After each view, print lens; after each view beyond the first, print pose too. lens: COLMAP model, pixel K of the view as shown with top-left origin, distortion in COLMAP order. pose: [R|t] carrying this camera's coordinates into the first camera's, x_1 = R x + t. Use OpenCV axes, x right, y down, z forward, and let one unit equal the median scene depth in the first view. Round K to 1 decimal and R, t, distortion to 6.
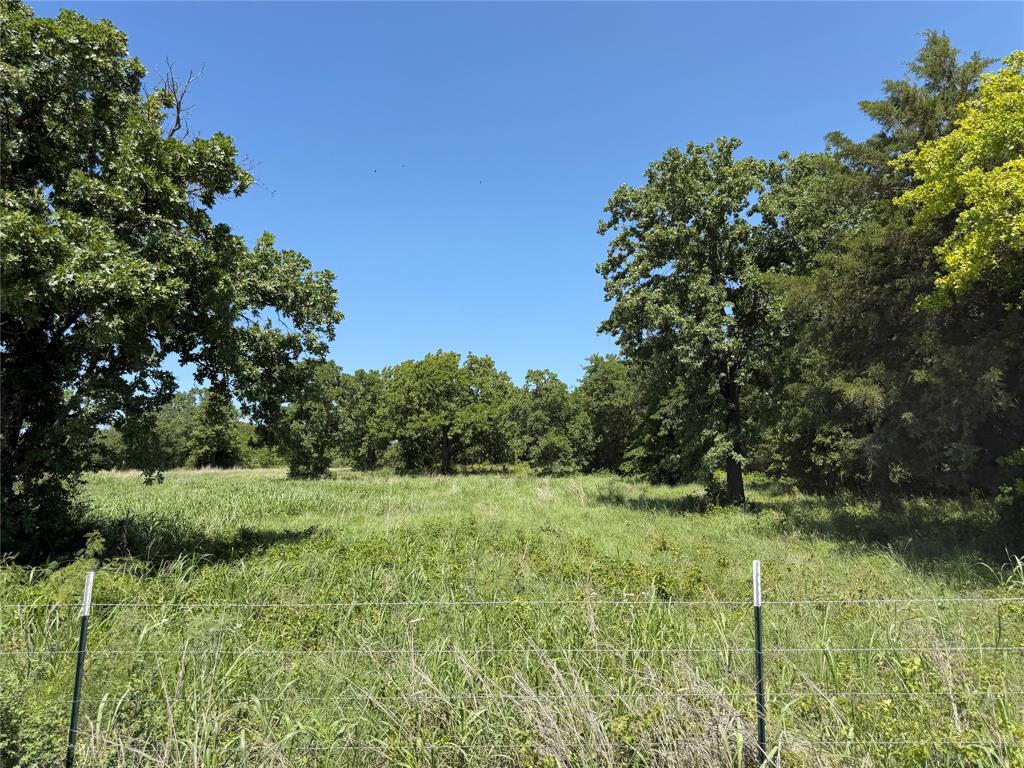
lens RADIAL K [[725.8, 0, 510.0], [0, 725.8, 382.8], [0, 0, 1]] dist [0.035367, -0.053699]
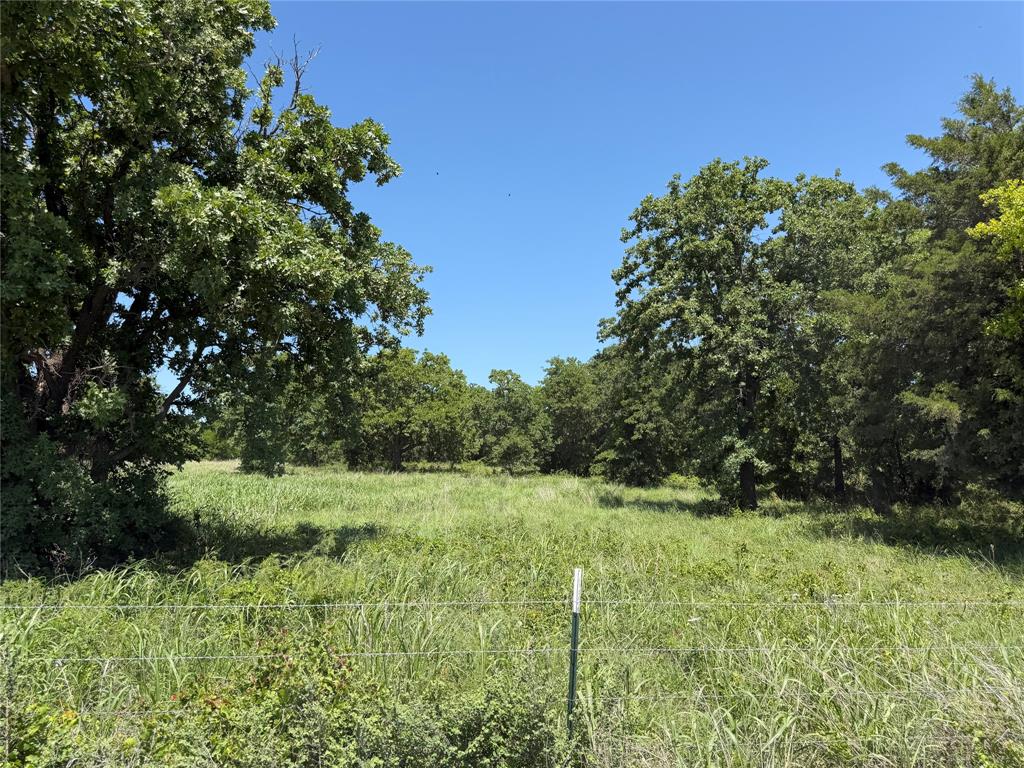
lens RADIAL K [[725.8, 0, 512.9], [0, 725.8, 385.3], [0, 0, 1]] dist [0.035367, -0.053699]
pose [[0.991977, 0.038712, 0.120345, -0.131854], [-0.039235, 0.999228, 0.001983, 0.001327], [-0.120175, -0.006688, 0.992730, 0.003054]]
